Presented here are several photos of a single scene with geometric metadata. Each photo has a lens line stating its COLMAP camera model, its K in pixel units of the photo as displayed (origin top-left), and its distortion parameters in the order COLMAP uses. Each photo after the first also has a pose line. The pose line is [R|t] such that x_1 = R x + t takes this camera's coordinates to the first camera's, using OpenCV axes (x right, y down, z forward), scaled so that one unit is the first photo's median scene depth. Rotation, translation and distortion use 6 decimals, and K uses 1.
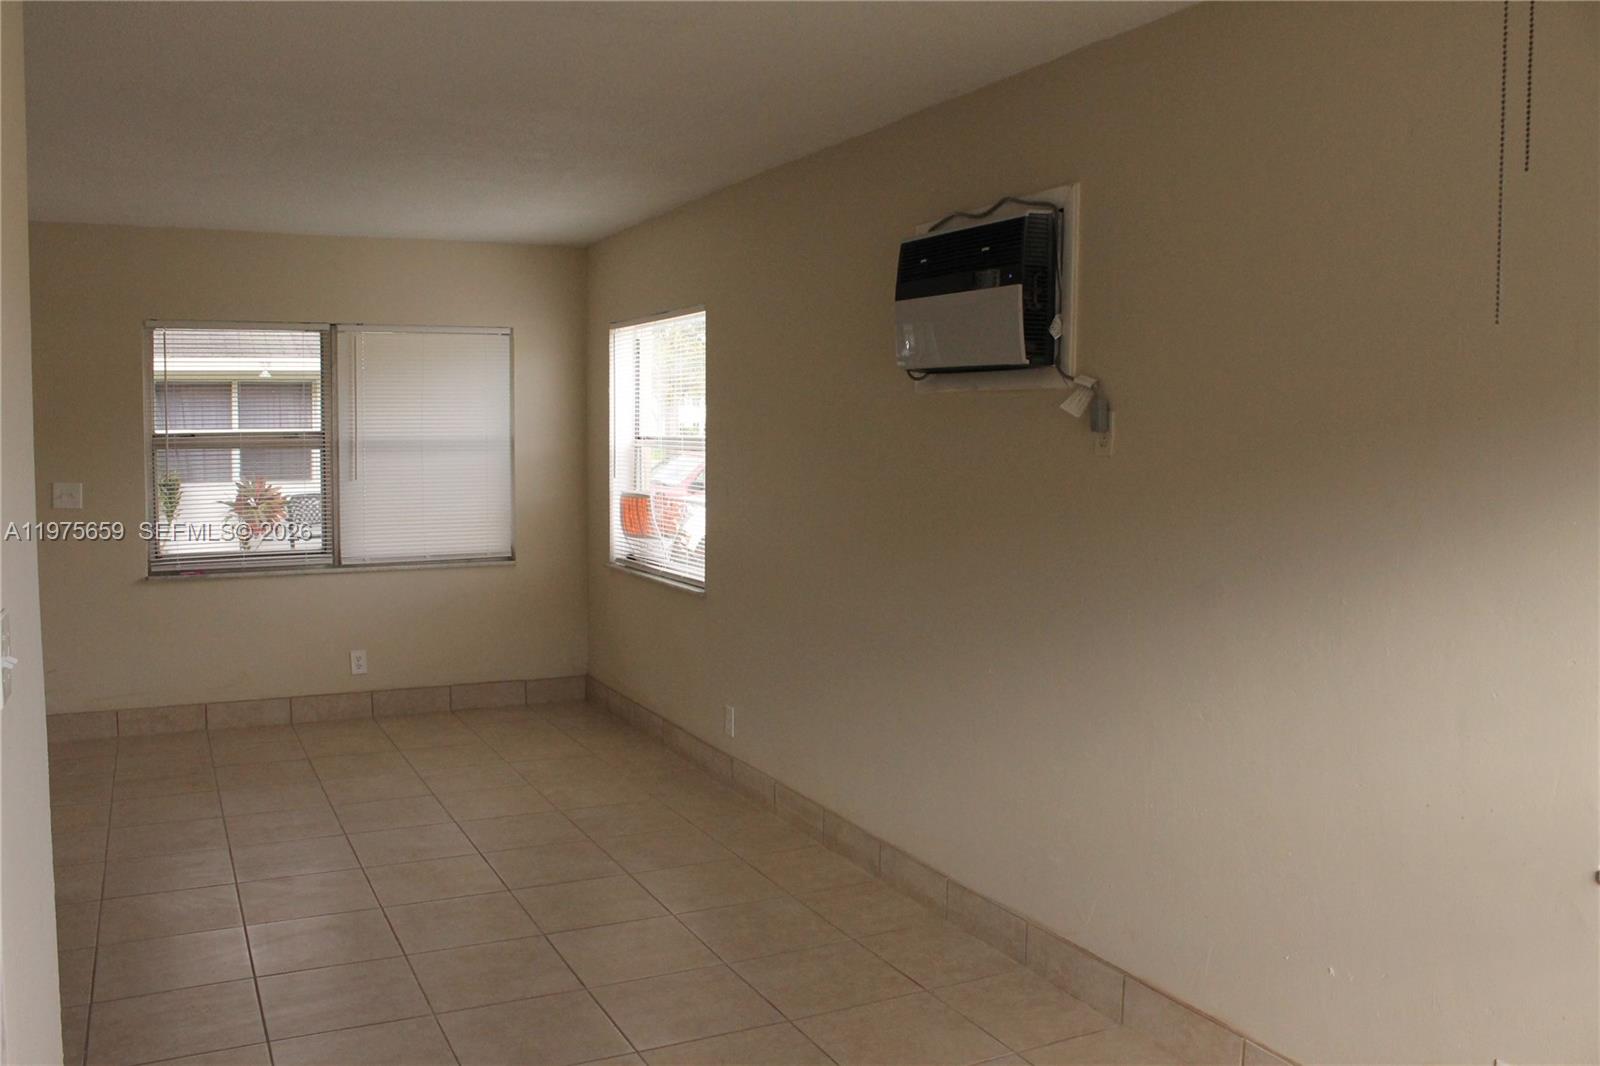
lens RADIAL K [[1340.9, 0, 779.5], [0, 1340.9, 531.3], [0, 0, 1]] dist [-0.120151, -0.003562]
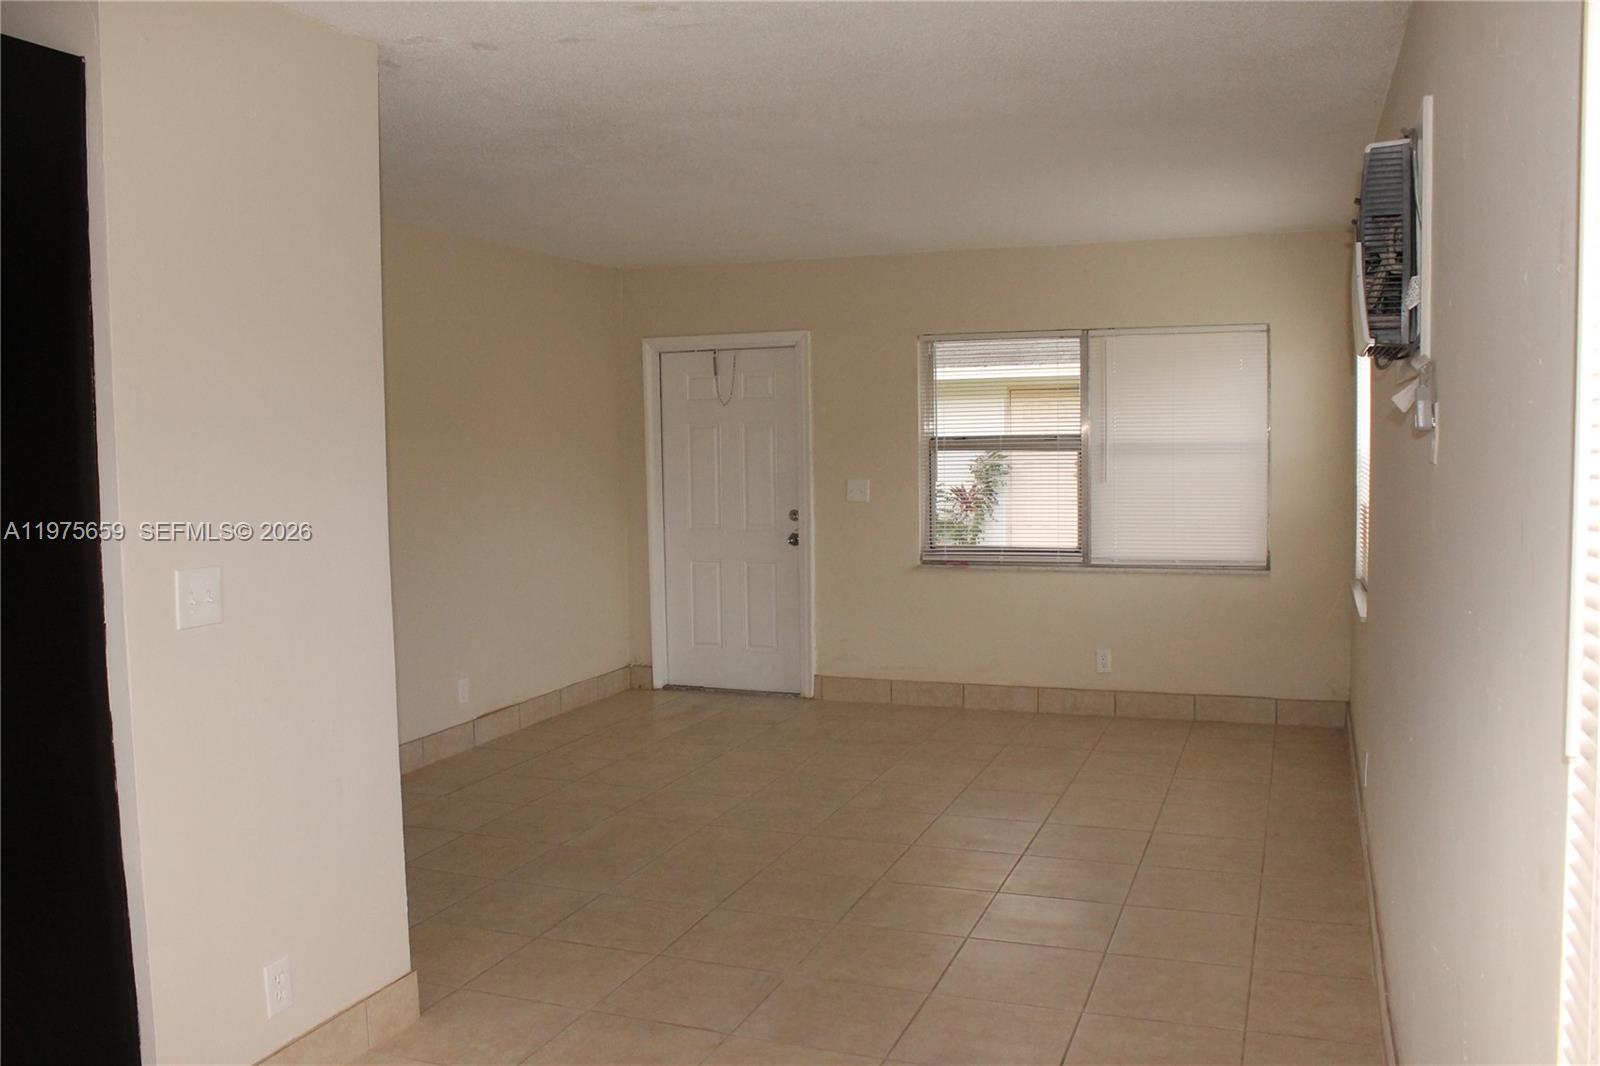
lens RADIAL K [[1340.9, 0, 779.5], [0, 1340.9, 531.3], [0, 0, 1]] dist [-0.120151, -0.003562]
pose [[0.679356, 0.040613, -0.732684, 0.261295], [-0.040715, 0.999015, 0.017623, -0.008576], [0.732678, 0.017859, 0.680341, 0.121277]]
